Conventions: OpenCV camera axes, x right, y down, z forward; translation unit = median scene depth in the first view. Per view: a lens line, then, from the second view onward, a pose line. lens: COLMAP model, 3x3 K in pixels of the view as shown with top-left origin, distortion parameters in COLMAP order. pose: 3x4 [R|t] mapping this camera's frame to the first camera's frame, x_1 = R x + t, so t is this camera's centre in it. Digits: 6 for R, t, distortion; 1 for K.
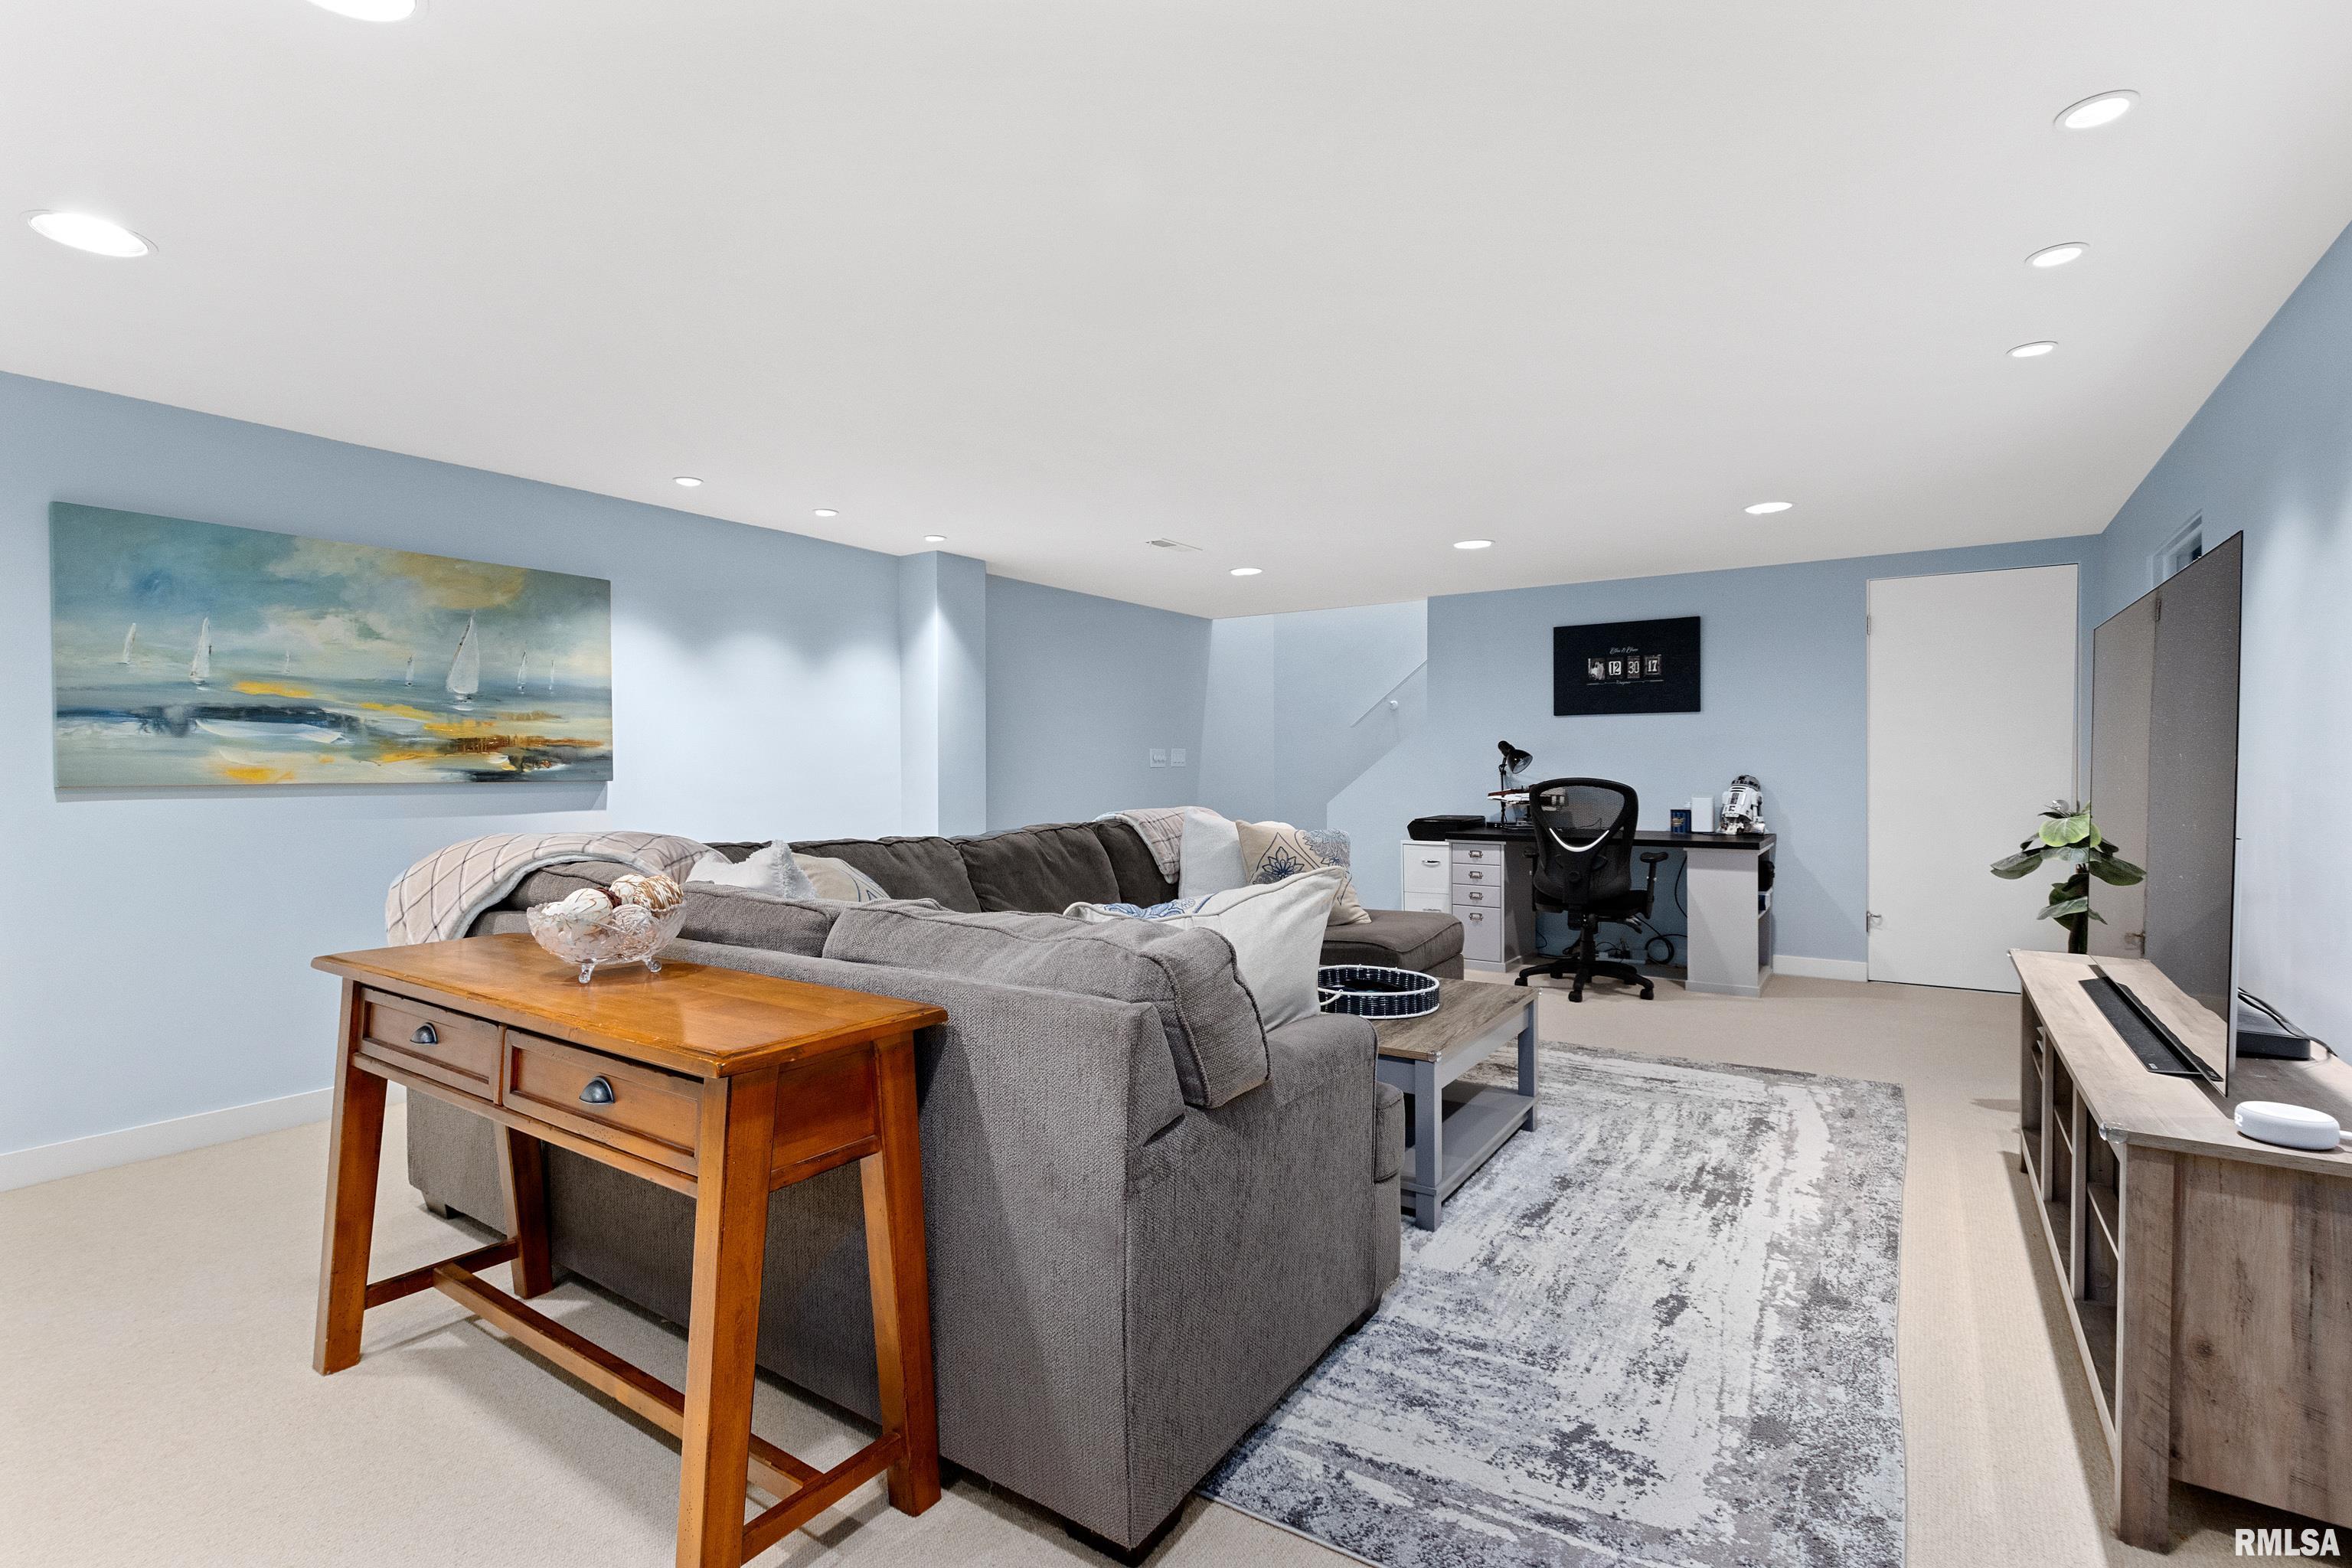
lens RADIAL K [[1093.4, 0, 1187.6], [0, 1093.4, 777.0], [0, 0, 1]] dist [-0.000772, -0.001825]
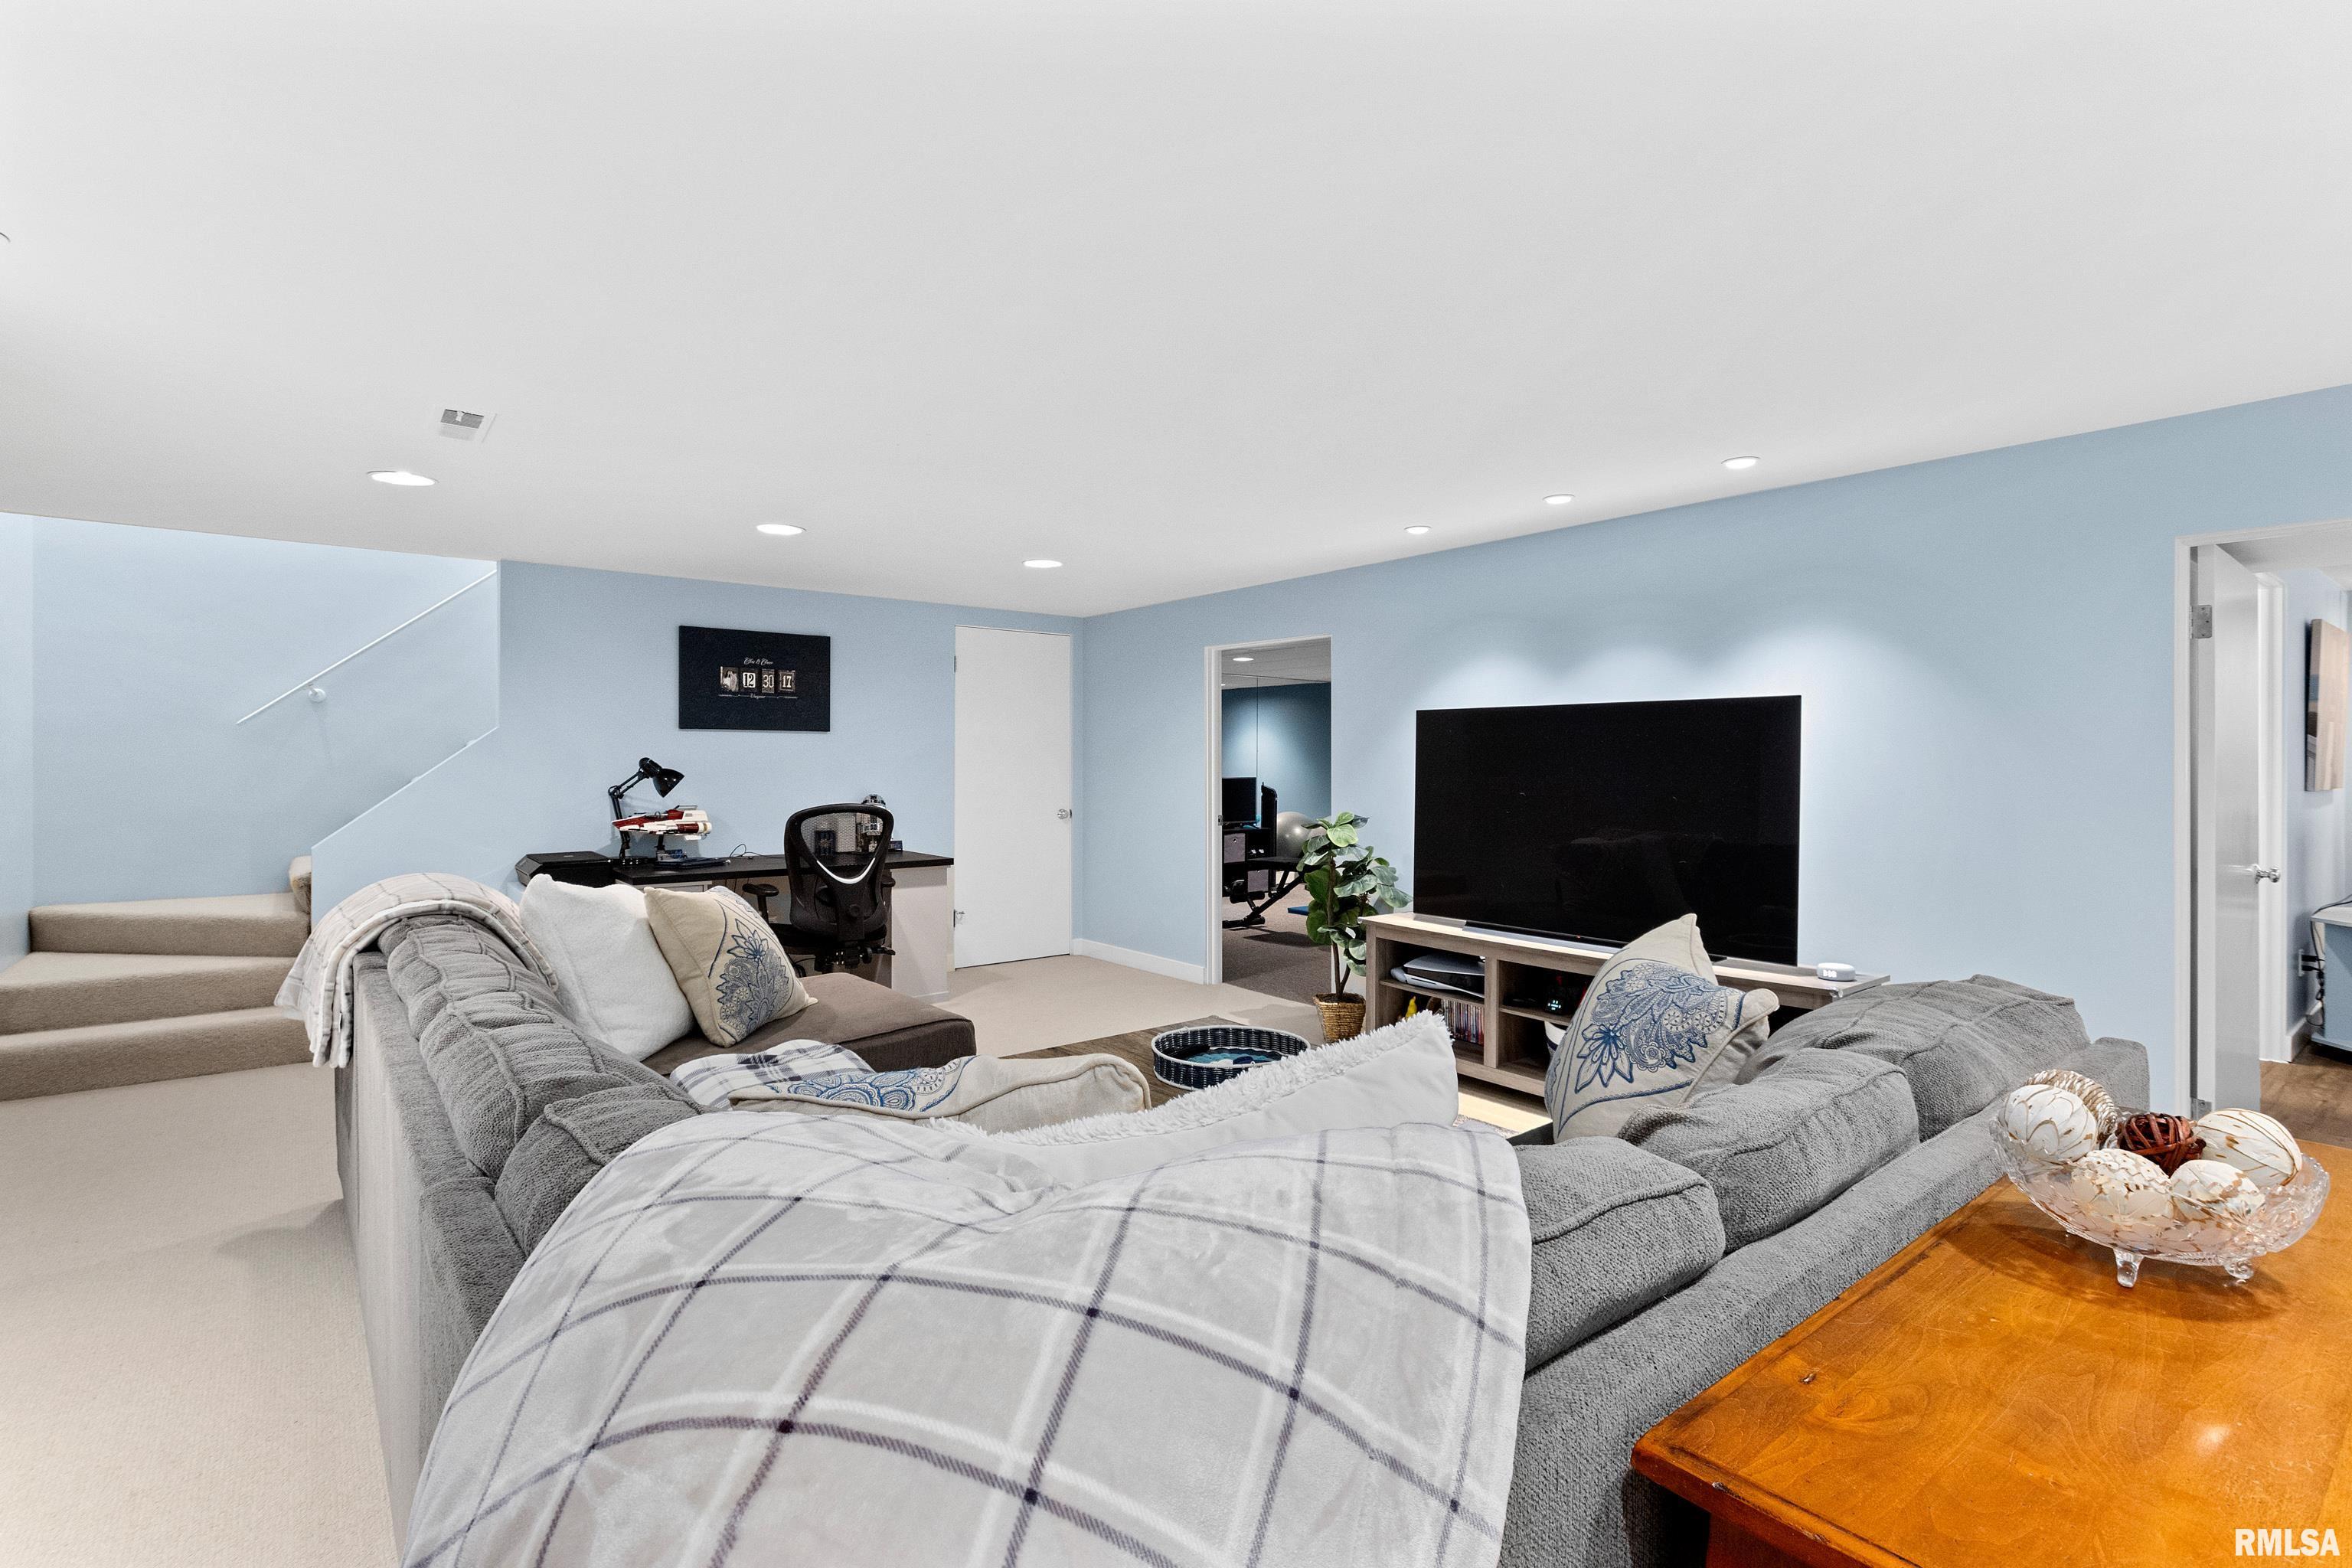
lens RADIAL K [[1093.4, 0, 1190.5], [0, 1093.4, 773.6], [0, 0, 1]] dist [-0.000772, -0.001825]
pose [[0.289017, -0.004930, 0.957311, -0.447932], [0.004537, 0.999983, 0.003781, -0.027147], [-0.957313, 0.003250, 0.289034, 0.449761]]
